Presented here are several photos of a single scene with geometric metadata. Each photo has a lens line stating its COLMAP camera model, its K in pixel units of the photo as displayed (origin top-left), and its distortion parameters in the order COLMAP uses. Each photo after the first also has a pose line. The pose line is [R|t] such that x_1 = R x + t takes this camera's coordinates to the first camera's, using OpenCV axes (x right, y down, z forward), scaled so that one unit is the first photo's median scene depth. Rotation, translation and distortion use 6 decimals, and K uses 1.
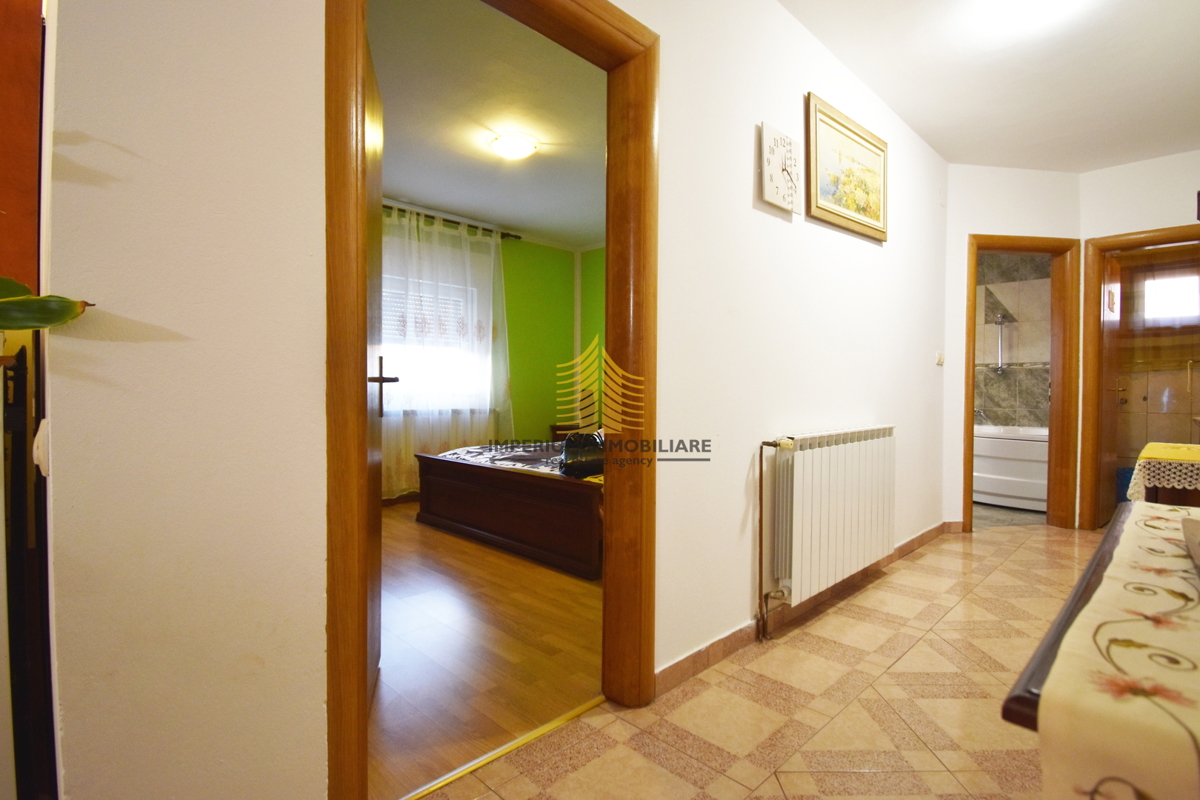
lens RADIAL K [[585.9, 0, 604.4], [0, 585.9, 397.9], [0, 0, 1]] dist [-0.012129, -0.002565]
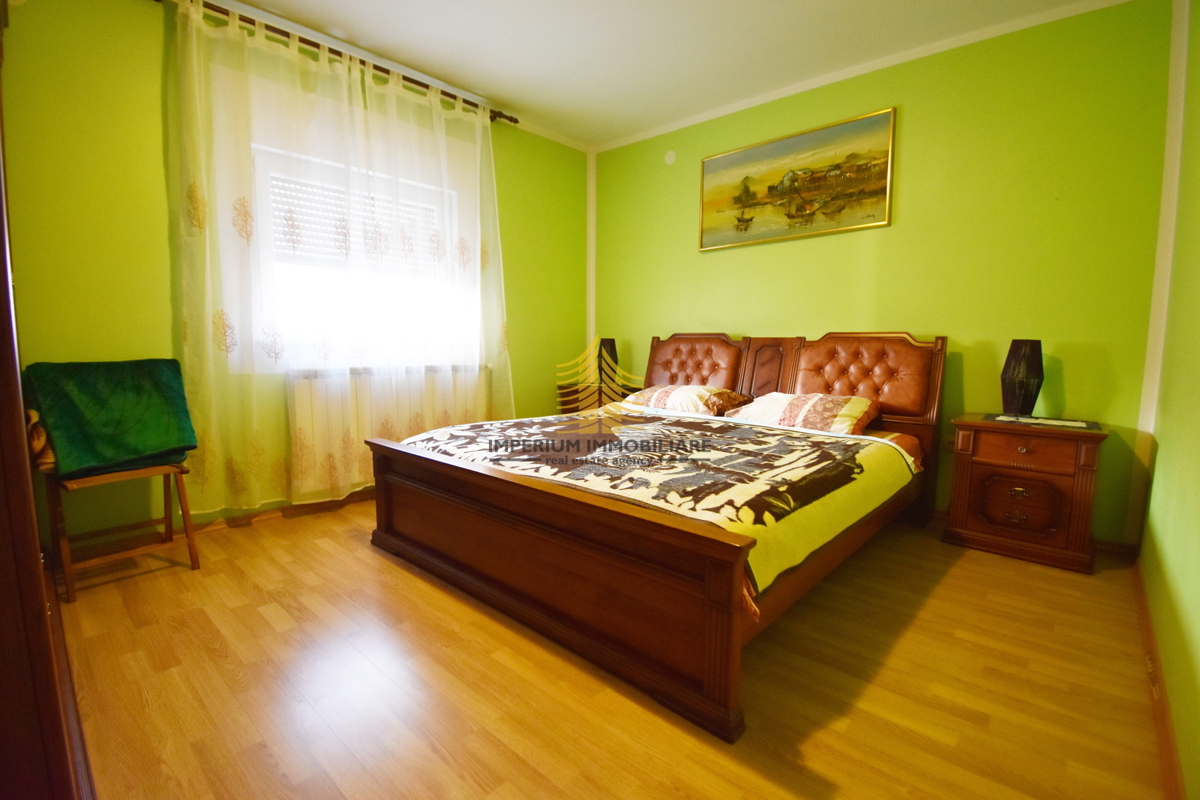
lens RADIAL K [[545.9, 0, 605.6], [0, 545.9, 408.2], [0, 0, 1]] dist [-0.010281, -0.005598]
pose [[0.998545, -0.003009, 0.053846, -0.083018], [-0.002704, 0.994393, 0.105716, 0.000369], [-0.053862, -0.105708, 0.992937, 0.346381]]
